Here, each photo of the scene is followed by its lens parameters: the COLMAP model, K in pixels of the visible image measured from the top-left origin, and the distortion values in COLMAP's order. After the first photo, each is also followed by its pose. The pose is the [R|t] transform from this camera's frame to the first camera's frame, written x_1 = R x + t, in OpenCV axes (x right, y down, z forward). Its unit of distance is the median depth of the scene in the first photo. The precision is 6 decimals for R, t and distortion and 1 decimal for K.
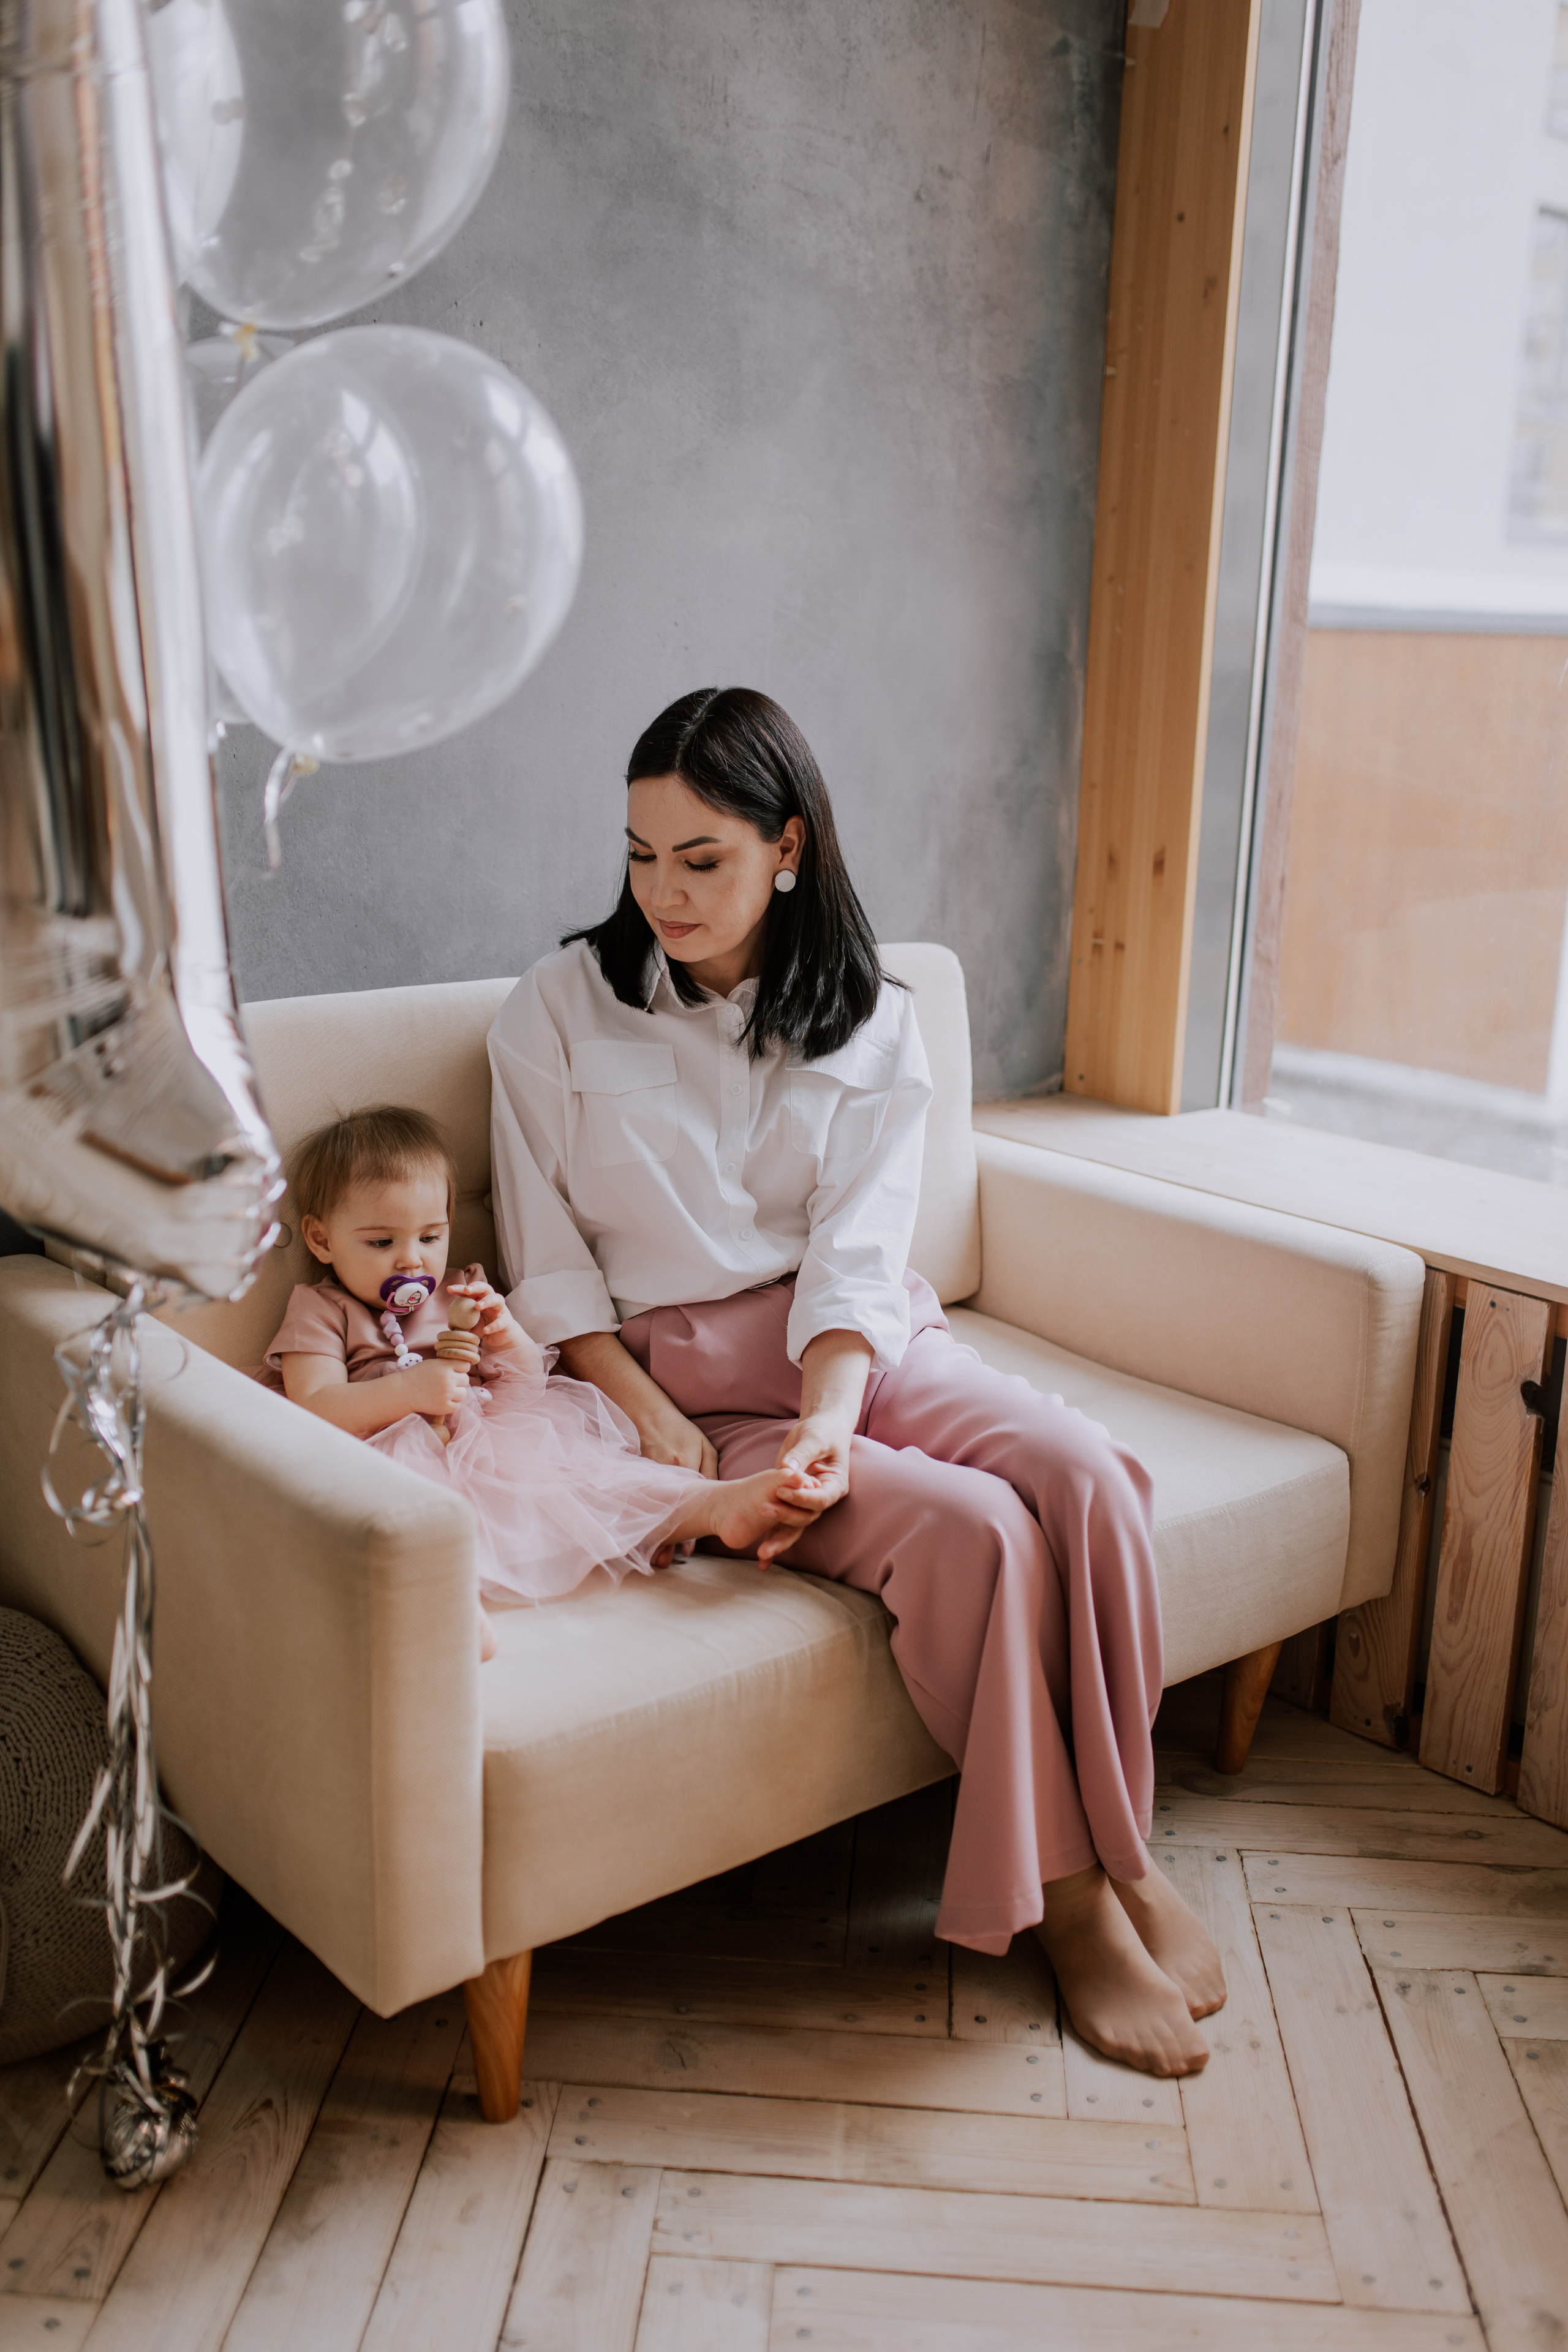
lens RADIAL K [[2334.1, 0, 786.8], [0, 2334.1, 1161.7], [0, 0, 1]] dist [-0.012206, 0.000000]
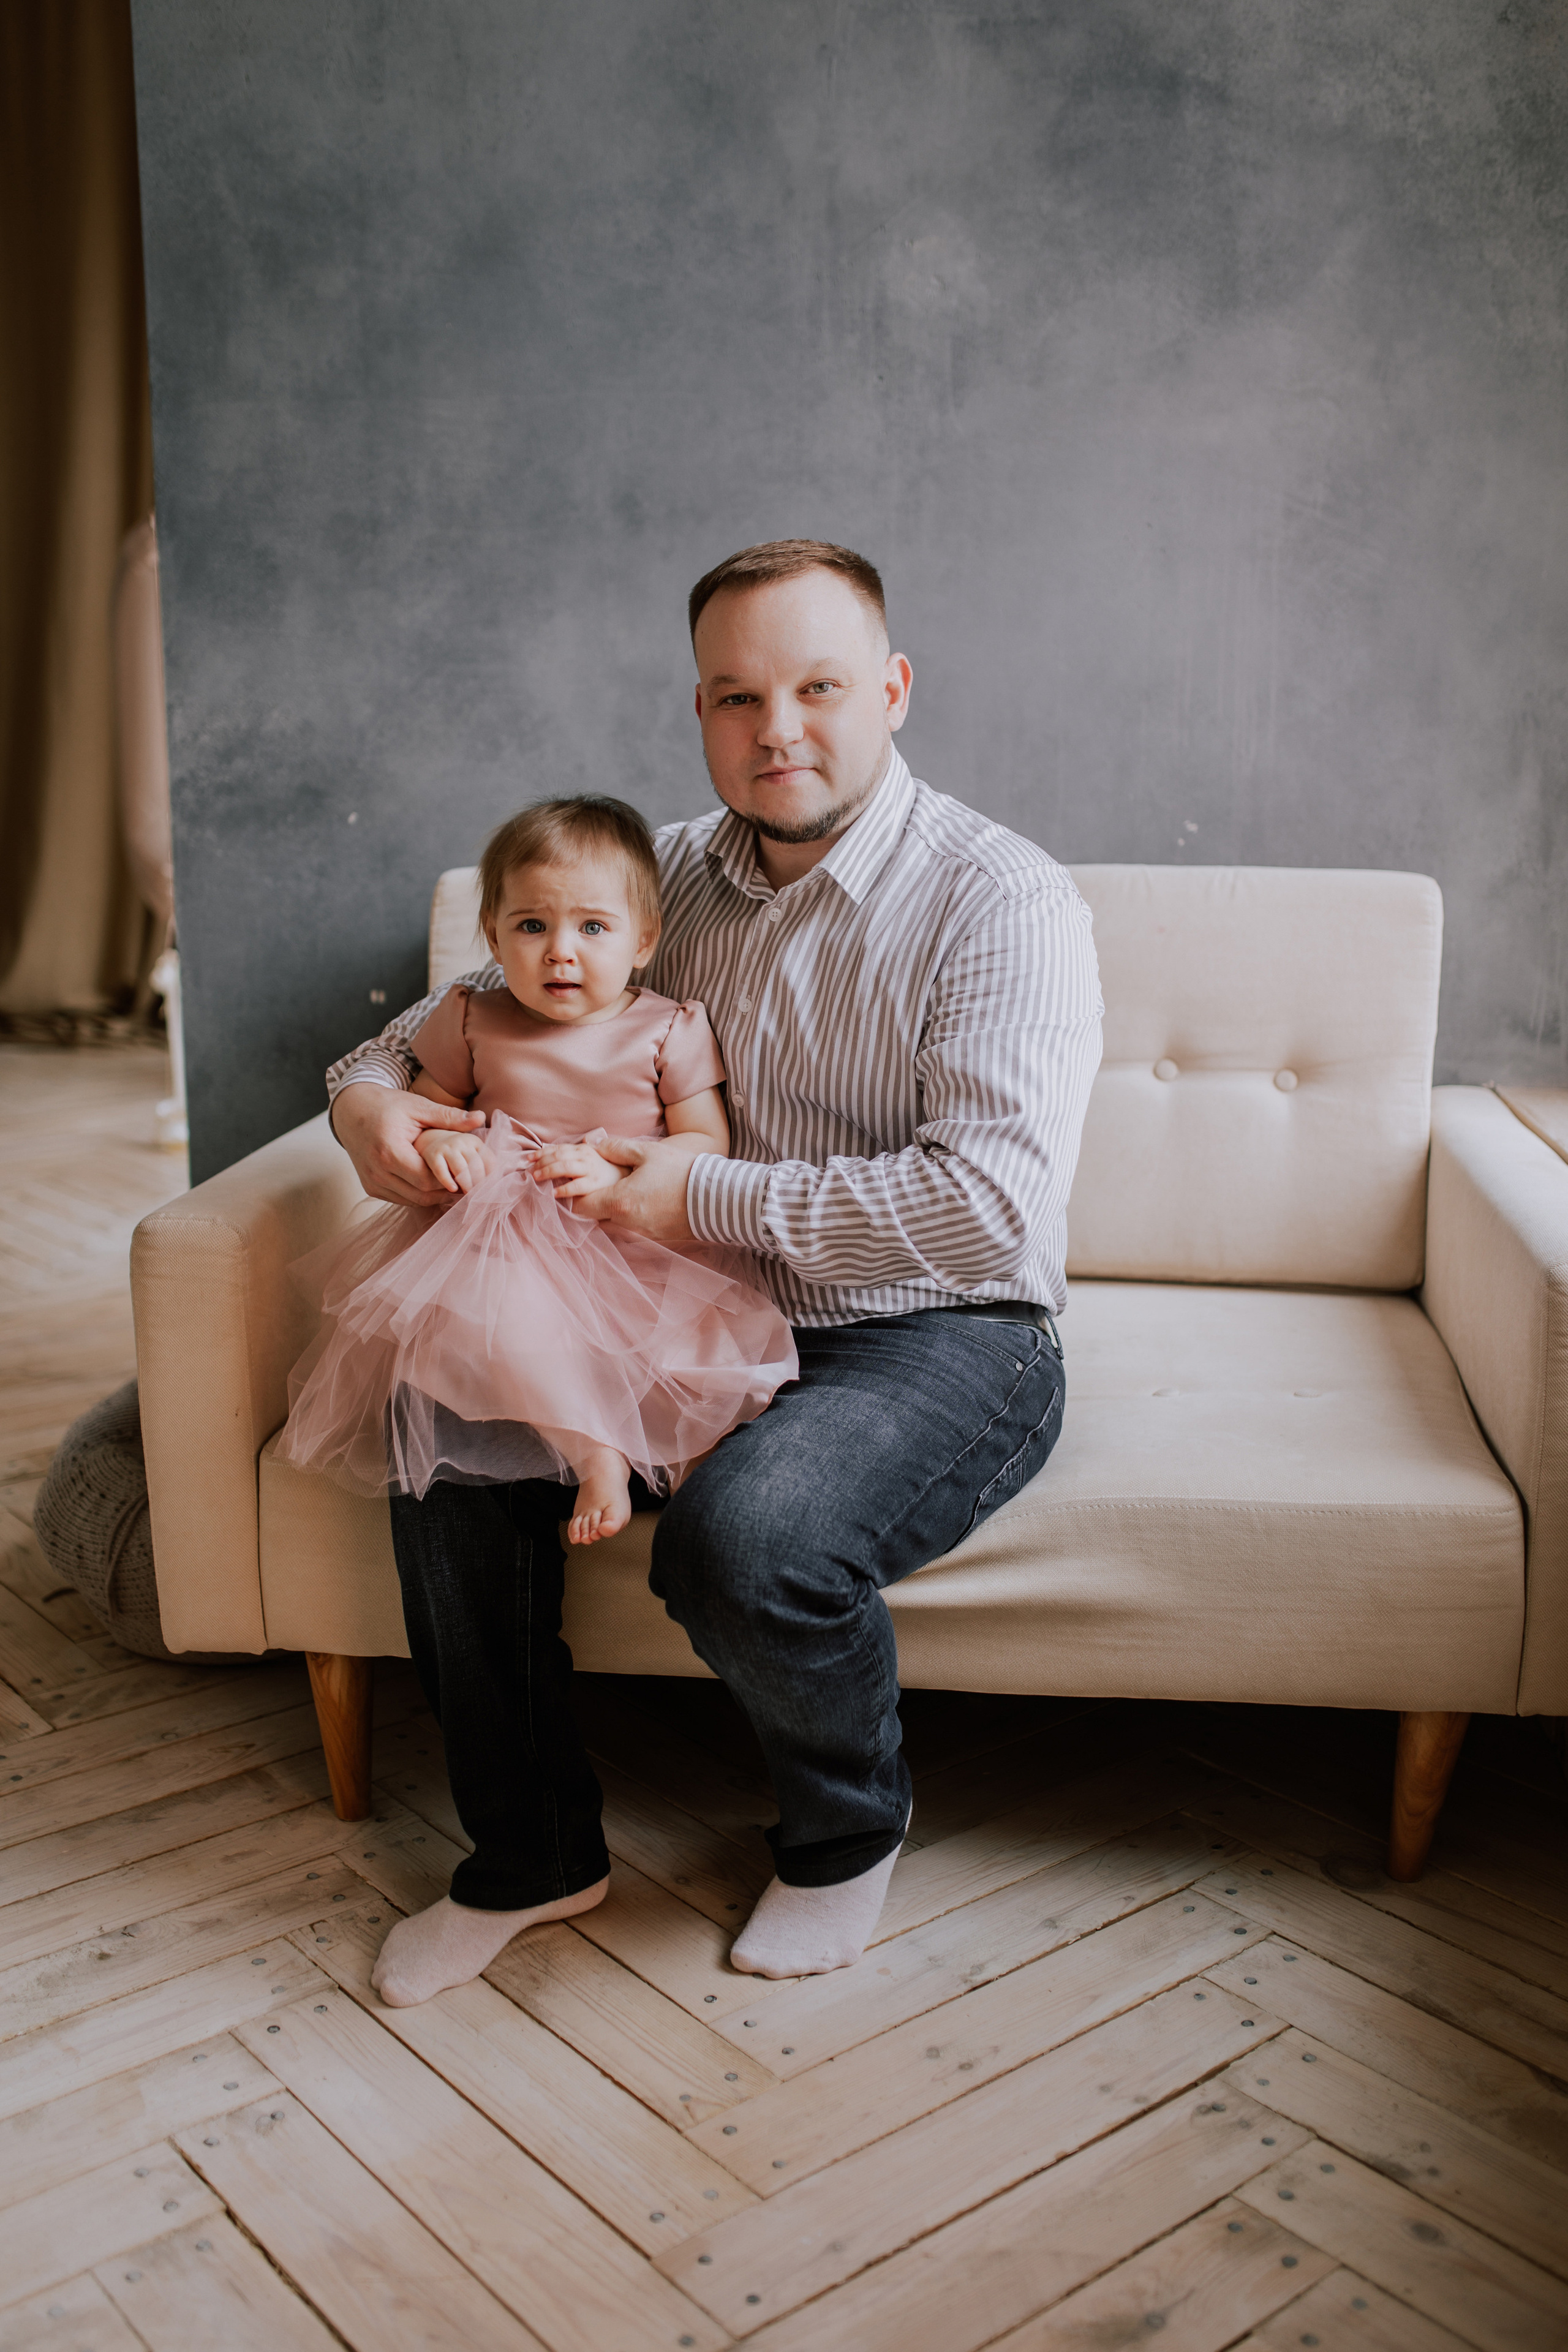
lens RADIAL K [[2334.1, 0, 780.5], [0, 2334.1, 1191.2], [0, 0, 1]] dist [-0.012206, 0.000000]
pose [[0.661251, 0.120223, -0.740468, 0.599487], [-0.149263, 0.988424, 0.027187, 0.036840], [0.735165, 0.092547, 0.671541, 0.270735]]
